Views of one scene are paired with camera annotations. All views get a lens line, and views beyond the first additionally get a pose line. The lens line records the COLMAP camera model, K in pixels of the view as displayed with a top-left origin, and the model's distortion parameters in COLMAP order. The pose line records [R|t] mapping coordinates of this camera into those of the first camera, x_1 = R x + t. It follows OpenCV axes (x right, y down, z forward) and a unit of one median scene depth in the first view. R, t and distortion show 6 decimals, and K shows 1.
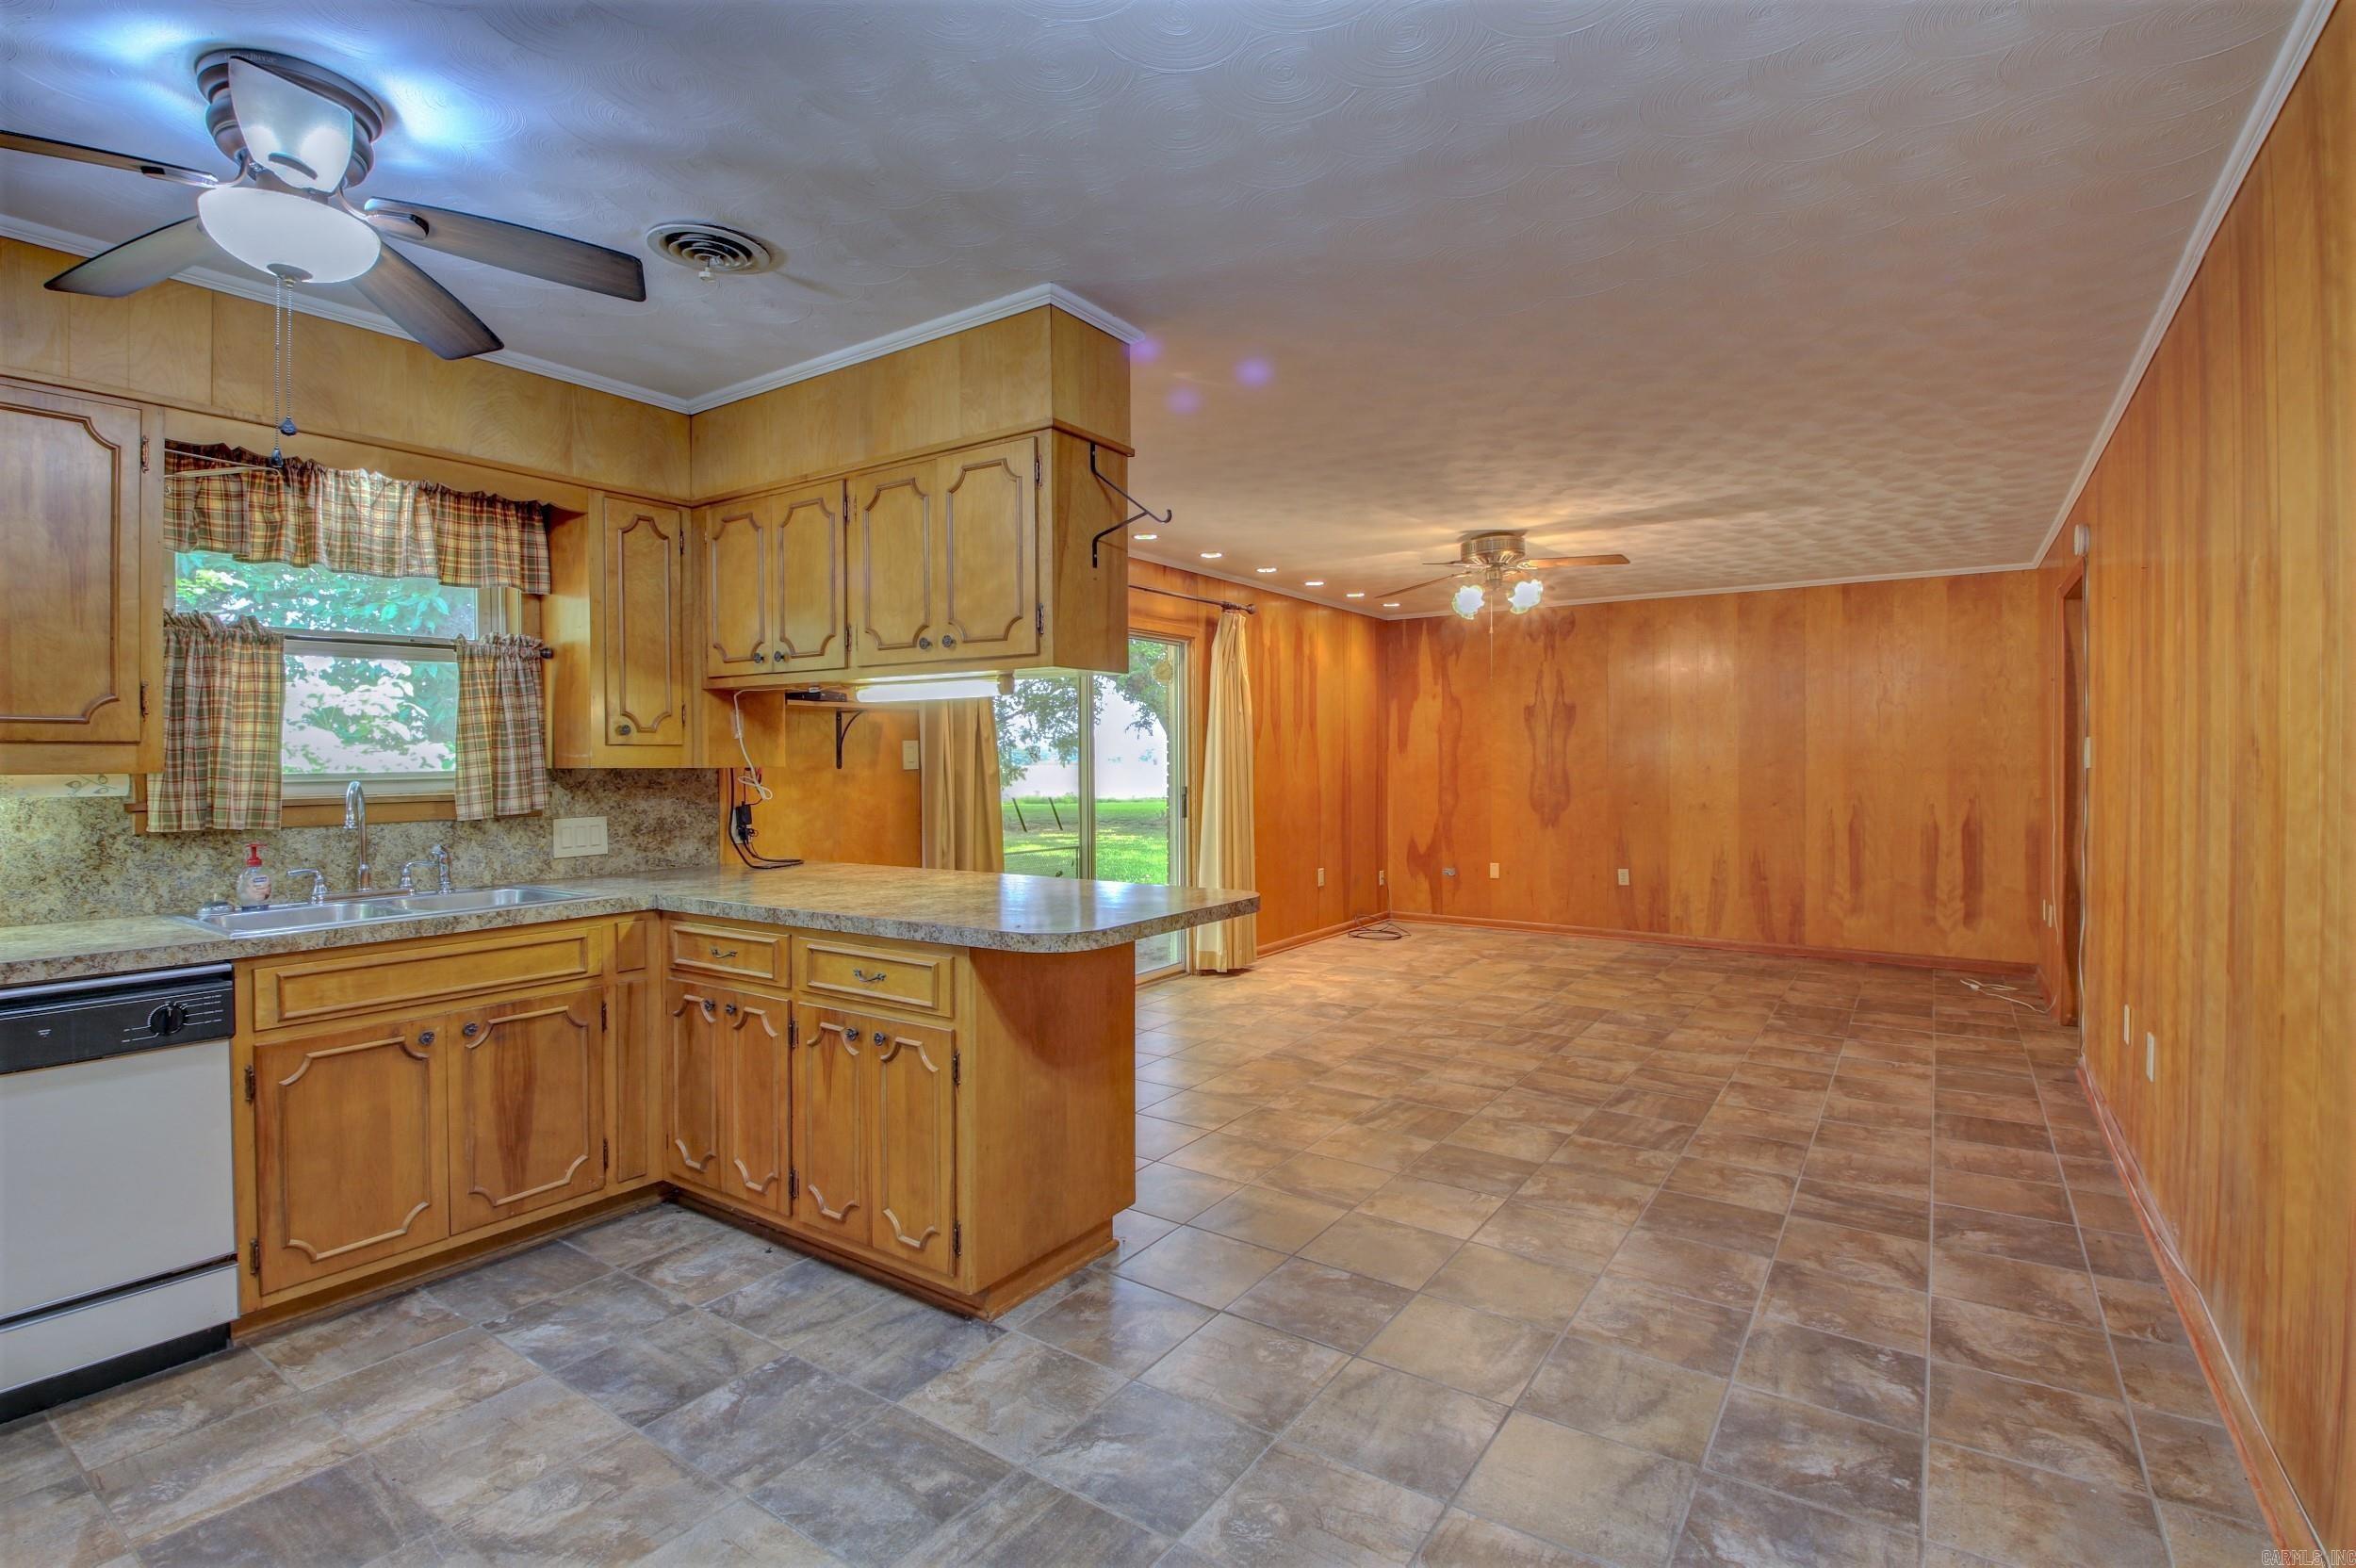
lens RADIAL K [[1116.9, 0, 1167.0], [0, 1116.9, 769.4], [0, 0, 1]] dist [0.003618, -0.000097]
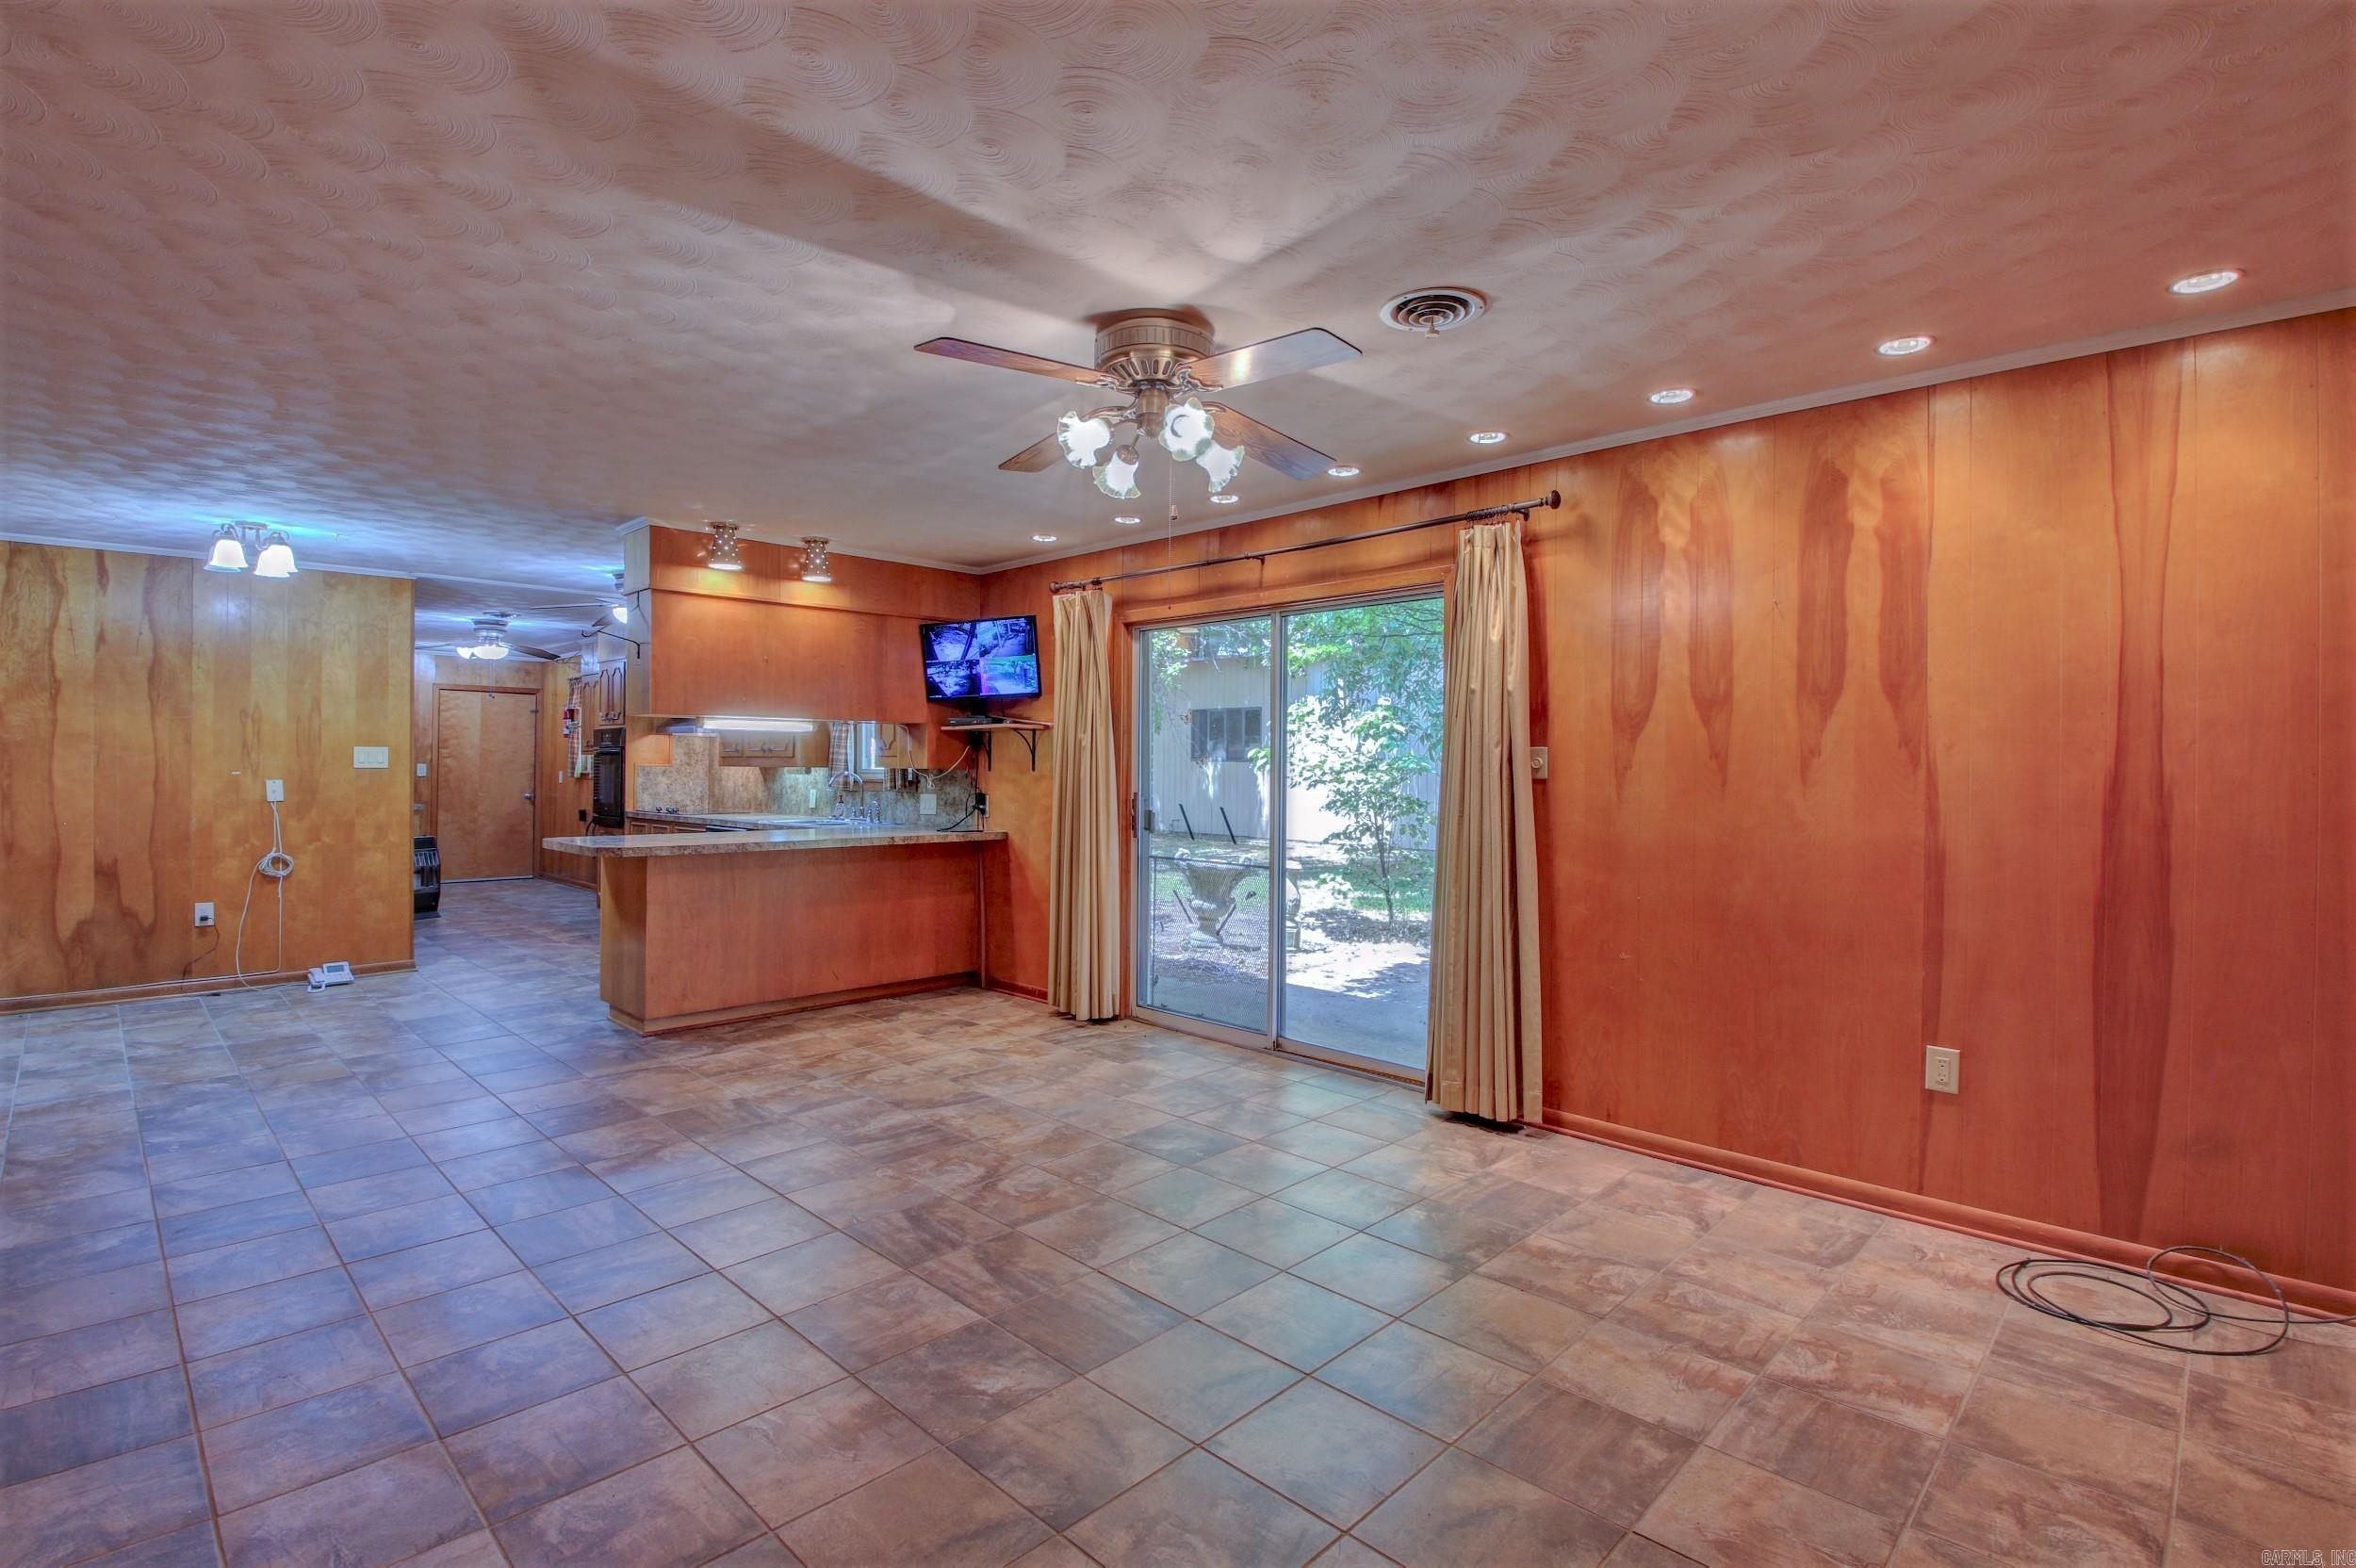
lens RADIAL K [[1116.9, 0, 1166.2], [0, 1116.9, 778.4], [0, 0, 1]] dist [0.003618, -0.000097]
pose [[-0.178209, 0.023067, -0.983722, 1.114684], [-0.006144, 0.999680, 0.024554, -0.028852], [0.983973, 0.010420, -0.178010, 1.528786]]
